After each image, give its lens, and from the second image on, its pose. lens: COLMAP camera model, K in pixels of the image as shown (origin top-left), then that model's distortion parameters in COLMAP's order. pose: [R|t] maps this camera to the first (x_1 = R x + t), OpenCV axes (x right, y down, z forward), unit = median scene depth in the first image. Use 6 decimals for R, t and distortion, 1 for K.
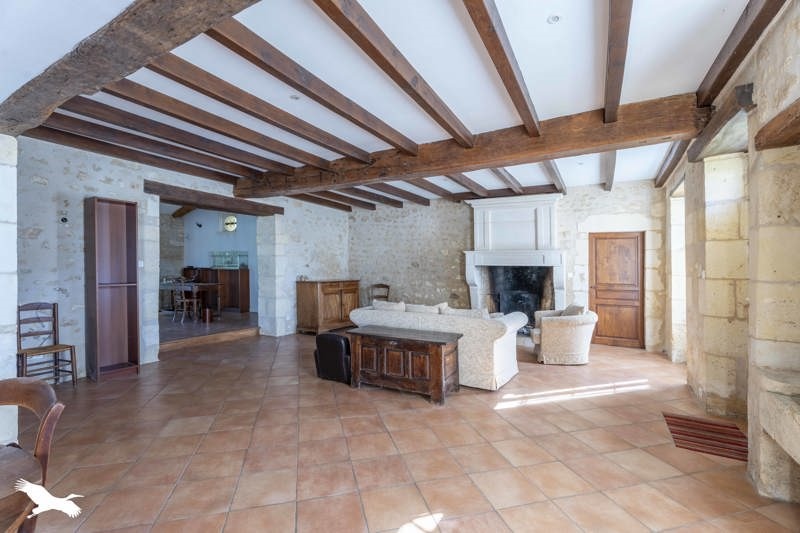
lens RADIAL K [[350.8, 0, 400.0], [0, 350.8, 266.5], [0, 0, 1]] dist [-0.000812, -0.000225]
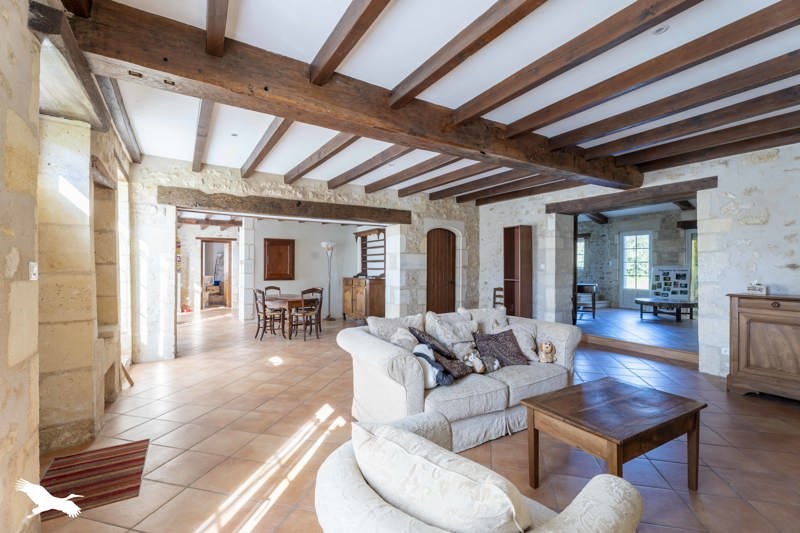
lens RADIAL K [[350.8, 0, 400.0], [0, 350.8, 266.5], [0, 0, 1]] dist [-0.000812, -0.000225]
pose [[-0.467890, -0.017906, -0.883606, 0.999949], [-0.012179, 0.999830, -0.013812, 0.025882], [0.883703, 0.004299, -0.468028, 1.561390]]
